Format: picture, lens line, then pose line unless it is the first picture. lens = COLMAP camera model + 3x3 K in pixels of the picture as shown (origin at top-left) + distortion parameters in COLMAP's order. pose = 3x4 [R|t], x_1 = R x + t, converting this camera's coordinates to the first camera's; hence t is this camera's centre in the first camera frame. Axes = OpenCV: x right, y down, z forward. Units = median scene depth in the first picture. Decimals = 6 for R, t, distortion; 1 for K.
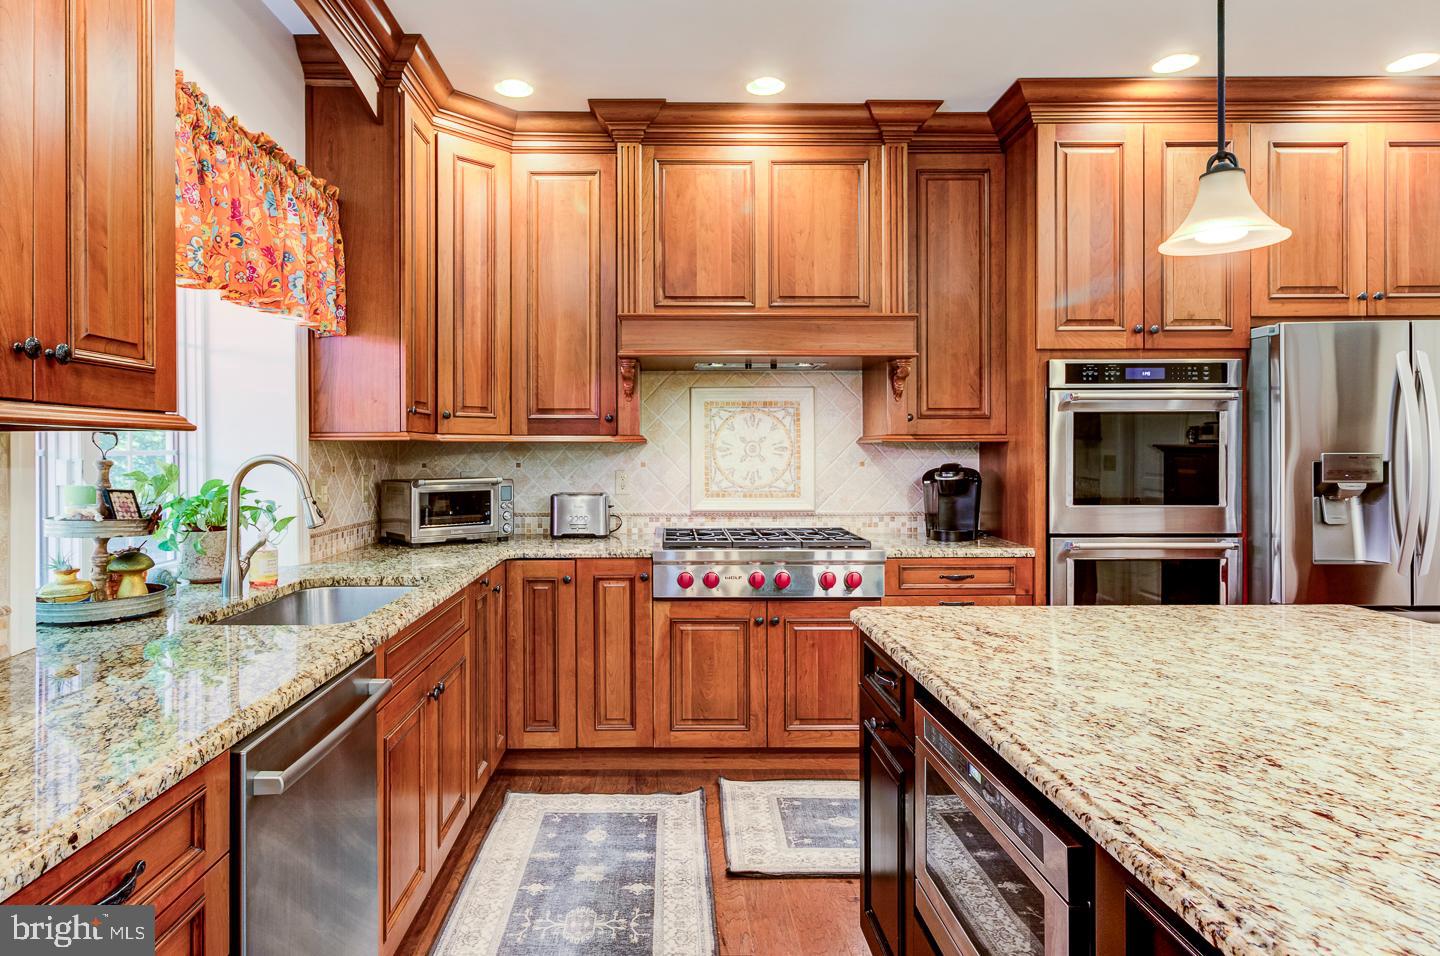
lens RADIAL K [[844.3, 0, 671.2], [0, 844.3, 450.0], [0, 0, 1]] dist [-0.002851, 0.000933]
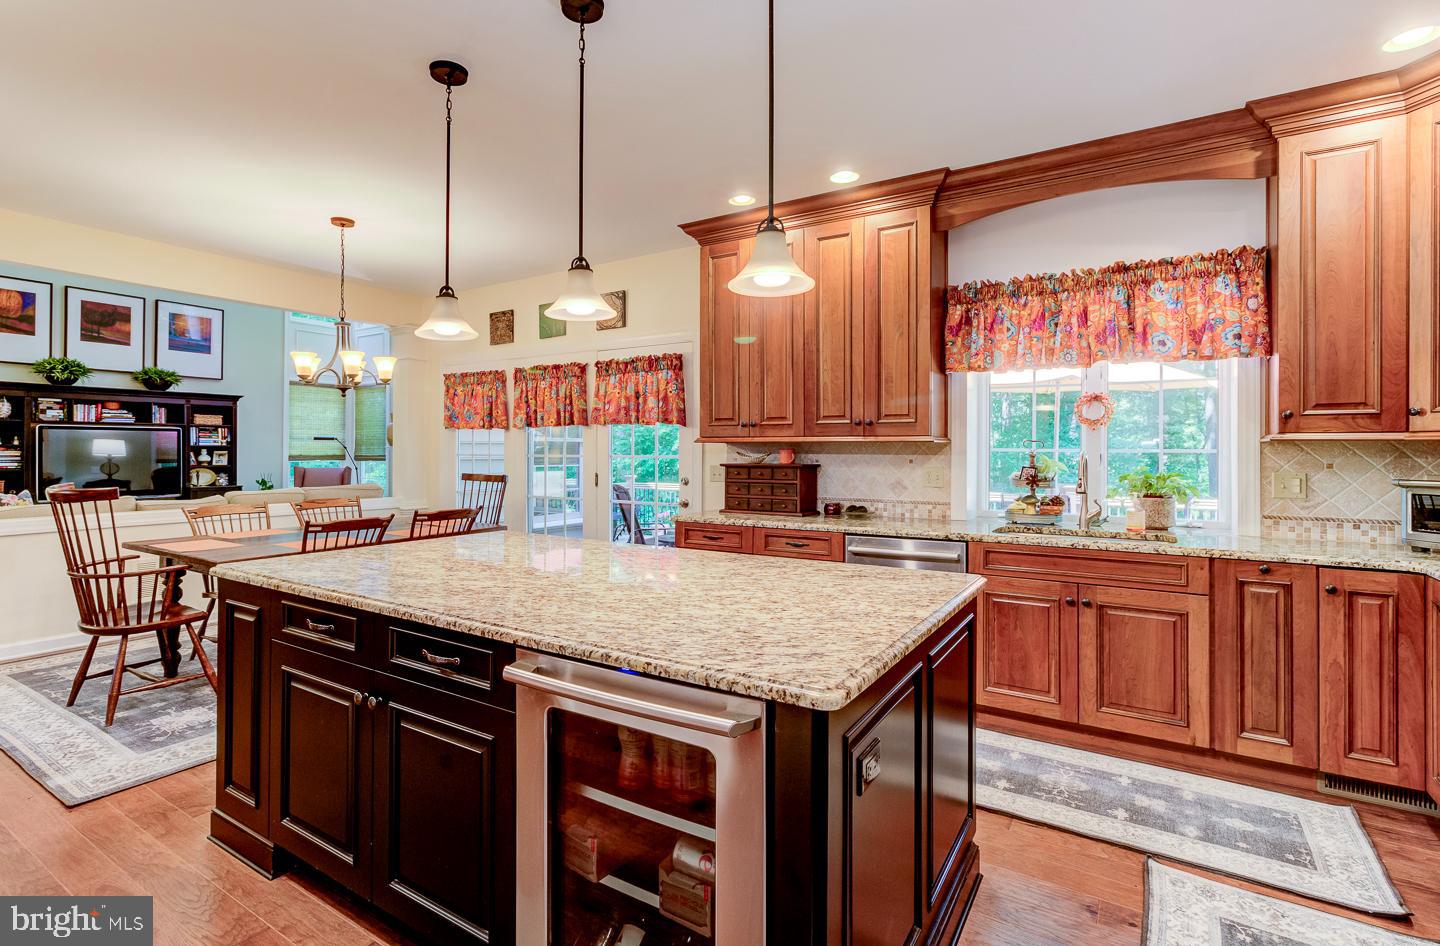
lens RADIAL K [[690.0, 0, 685.5], [0, 690.0, 444.8], [0, 0, 1]] dist [0.007582, 0.000544]
pose [[-0.561782, -0.004219, -0.827274, 0.789259], [-0.000711, 0.999989, -0.004617, -0.001246], [0.827285, -0.002005, -0.561779, 0.729791]]
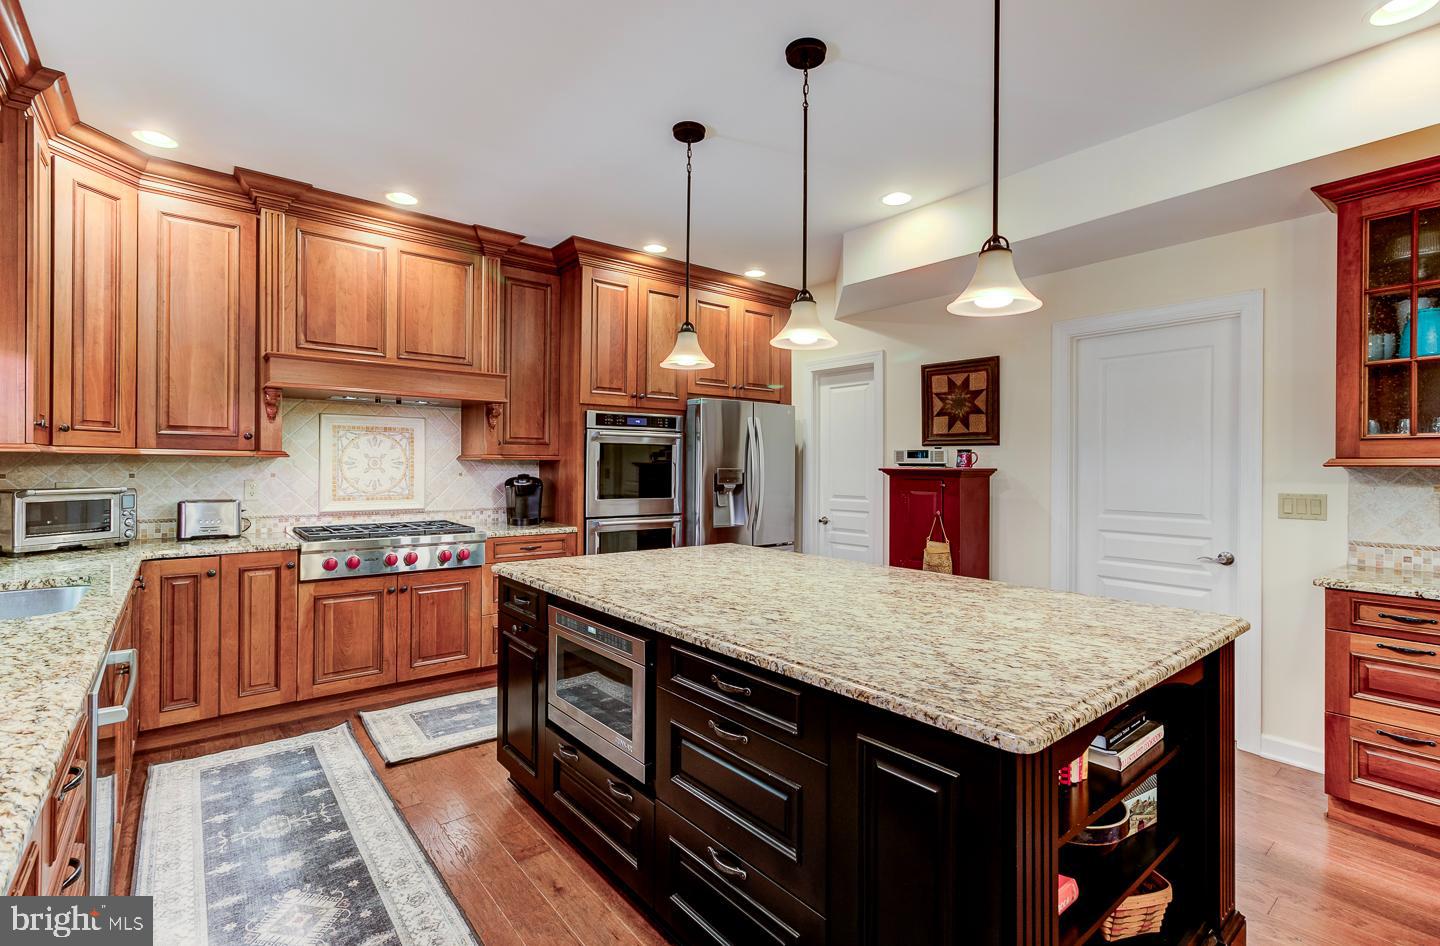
lens RADIAL K [[655.9, 0, 722.4], [0, 655.9, 465.2], [0, 0, 1]] dist [0.003953, 0.000756]
pose [[0.778130, 0.008591, 0.628044, -0.138118], [-0.009238, 0.999955, -0.002232, -0.000694], [-0.628035, -0.004065, 0.778174, -0.145410]]
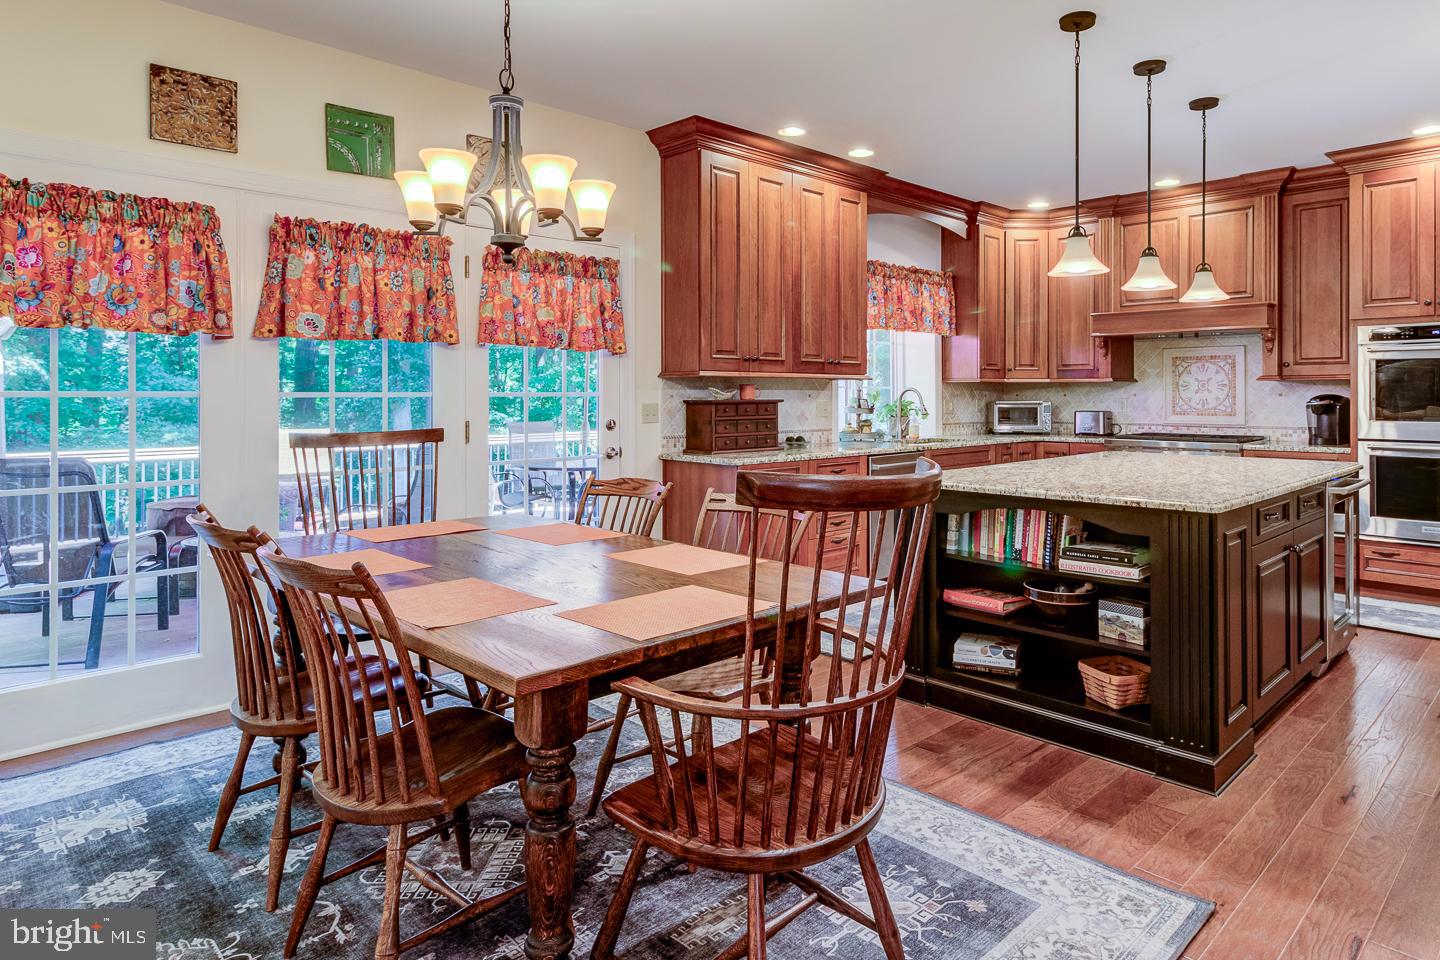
lens RADIAL K [[849.5, 0, 775.1], [0, 849.5, 386.9], [0, 0, 1]] dist [0.006996, 0.001561]
pose [[0.705266, -0.004506, -0.708928, 0.751478], [0.000170, 0.999981, -0.006187, 0.012779], [0.708942, 0.004243, 0.705254, -0.806055]]
